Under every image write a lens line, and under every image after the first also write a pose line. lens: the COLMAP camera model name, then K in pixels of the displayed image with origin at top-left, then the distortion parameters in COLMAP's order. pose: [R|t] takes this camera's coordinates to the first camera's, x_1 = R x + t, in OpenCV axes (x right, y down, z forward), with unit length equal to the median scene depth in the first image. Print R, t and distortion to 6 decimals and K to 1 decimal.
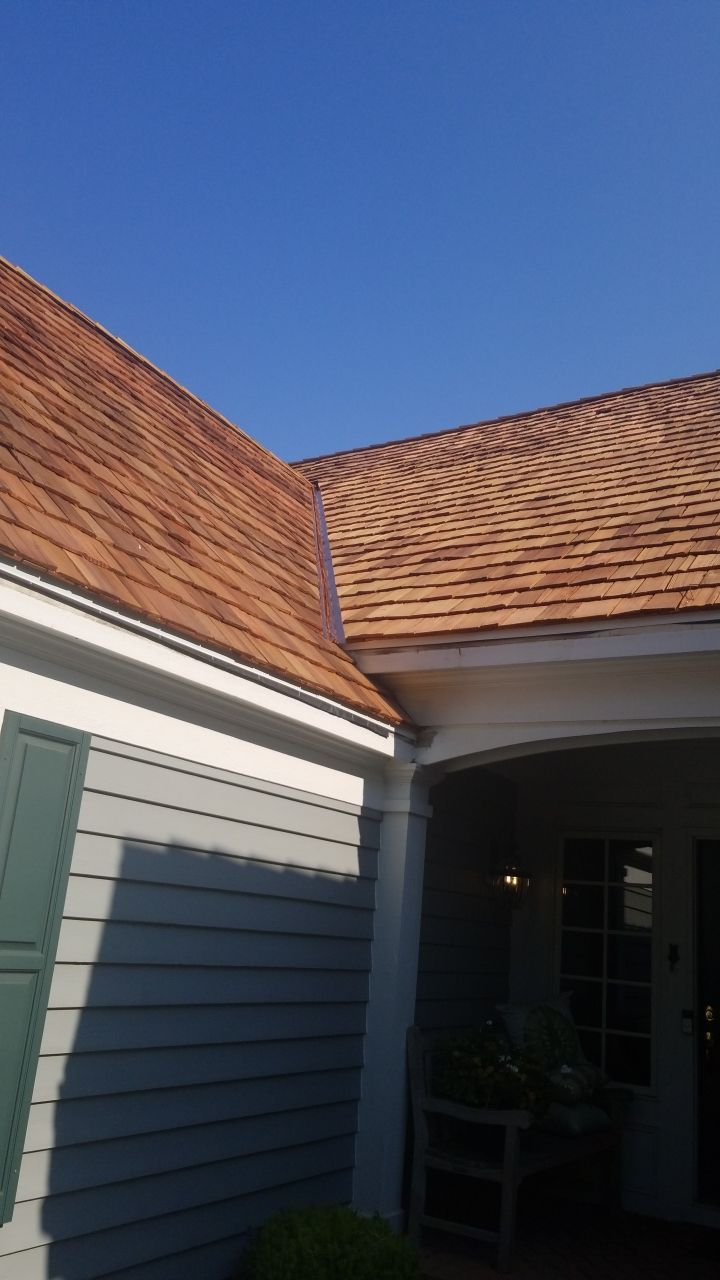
lens RADIAL K [[997.4, 0, 360.0], [0, 997.4, 640.0], [0, 0, 1]] dist [-0.007111, -0.004175]
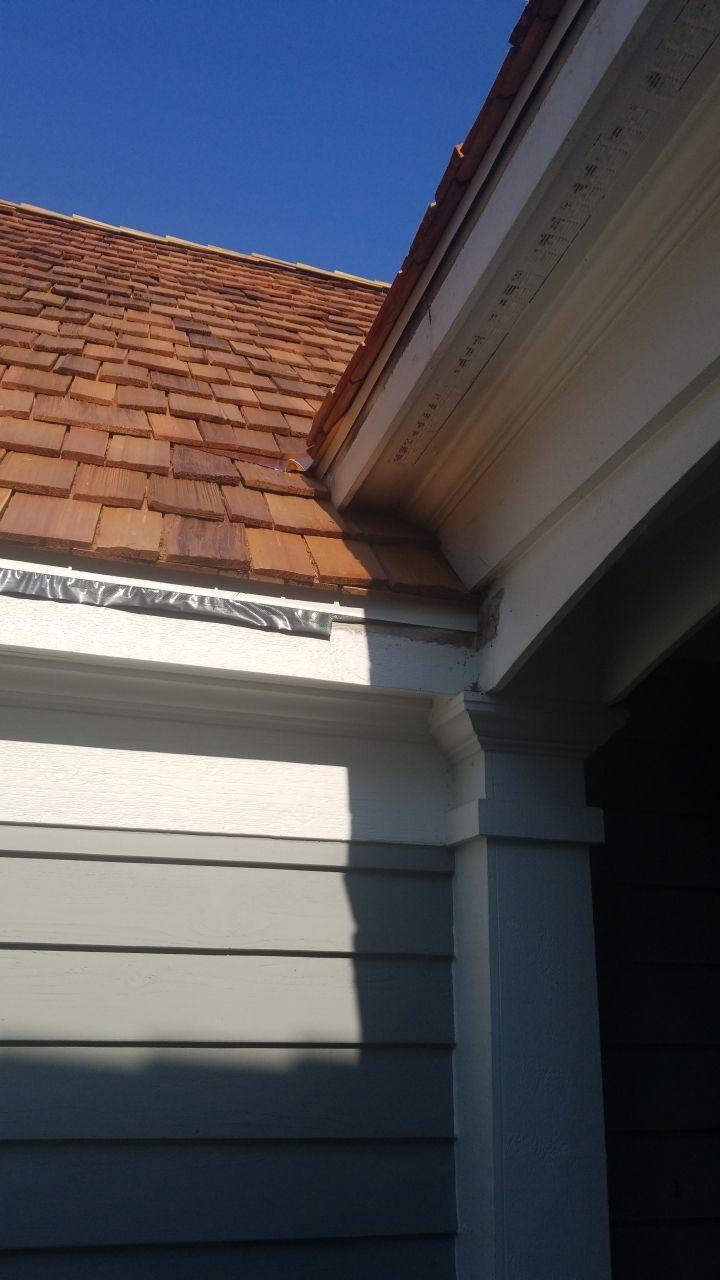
lens RADIAL K [[988.3, 0, 360.0], [0, 988.3, 640.0], [0, 0, 1]] dist [0.047285, -0.001546]
pose [[0.749862, -0.278560, -0.600092, 0.242502], [0.220675, 0.960406, -0.170066, 0.158749], [0.623706, -0.004899, 0.781644, 0.720092]]
